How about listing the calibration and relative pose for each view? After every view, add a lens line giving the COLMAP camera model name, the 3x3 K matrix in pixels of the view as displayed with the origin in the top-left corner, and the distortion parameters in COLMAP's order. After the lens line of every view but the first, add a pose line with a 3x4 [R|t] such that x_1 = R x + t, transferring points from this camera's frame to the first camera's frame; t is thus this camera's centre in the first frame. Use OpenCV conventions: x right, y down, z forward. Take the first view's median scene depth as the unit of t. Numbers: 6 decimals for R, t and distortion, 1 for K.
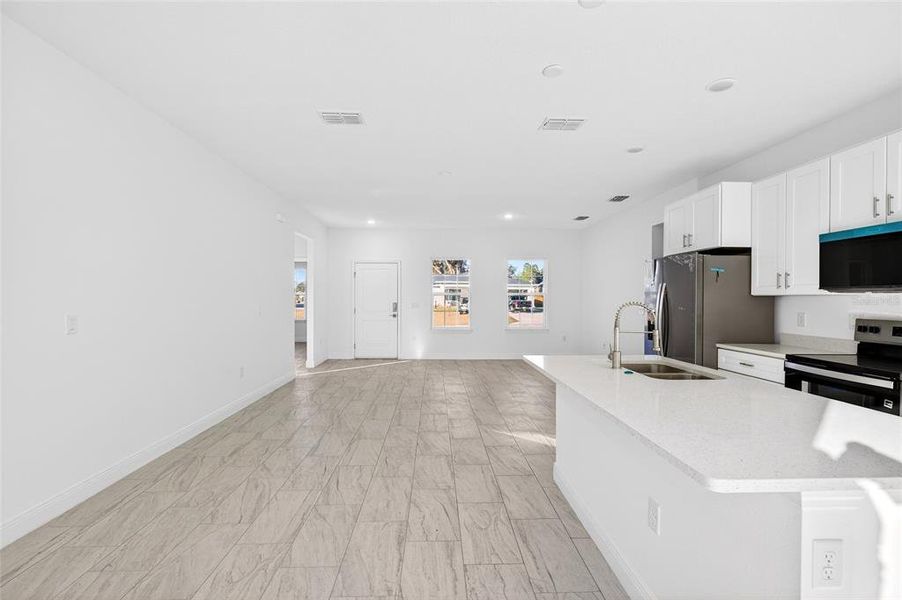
lens RADIAL K [[407.1, 0, 448.7], [0, 407.1, 300.7], [0, 0, 1]] dist [0.004426, -0.000146]
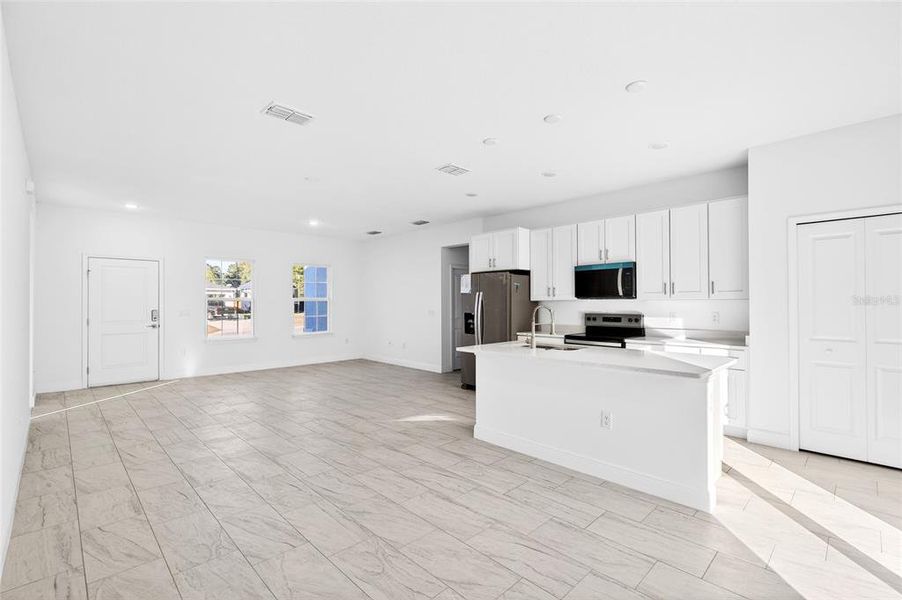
lens RADIAL K [[407.1, 0, 448.7], [0, 407.1, 300.7], [0, 0, 1]] dist [0.004426, -0.000146]
pose [[0.740591, -0.000523, 0.671956, -0.557230], [0.009414, 0.999910, -0.009598, -0.001333], [-0.671890, 0.013434, 0.740529, 0.045846]]
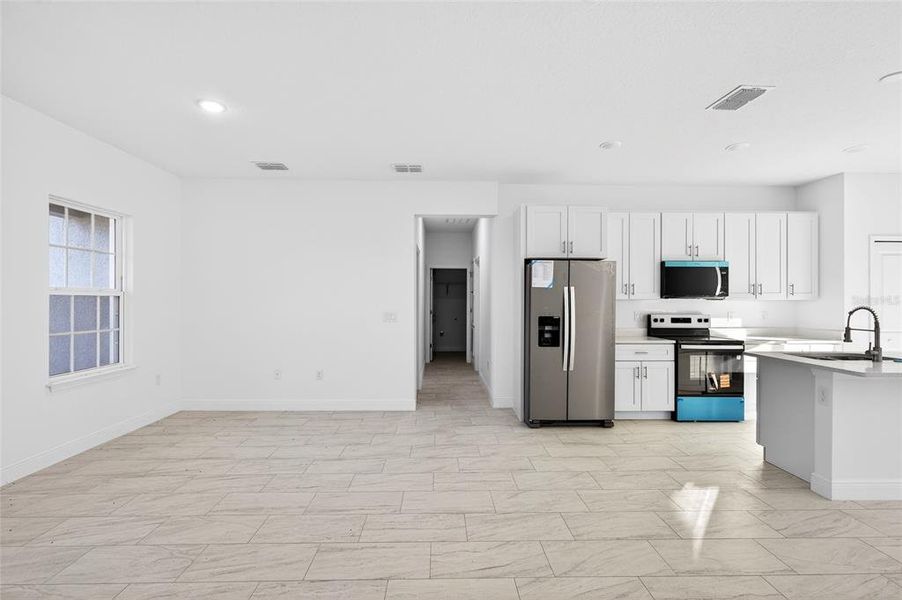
lens RADIAL K [[407.1, 0, 448.7], [0, 407.1, 300.7], [0, 0, 1]] dist [0.004426, -0.000146]
pose [[0.010101, 0.001862, 0.999947, -0.529466], [0.004075, 0.999990, -0.001903, -0.009713], [-0.999941, 0.004094, 0.010094, 1.461011]]
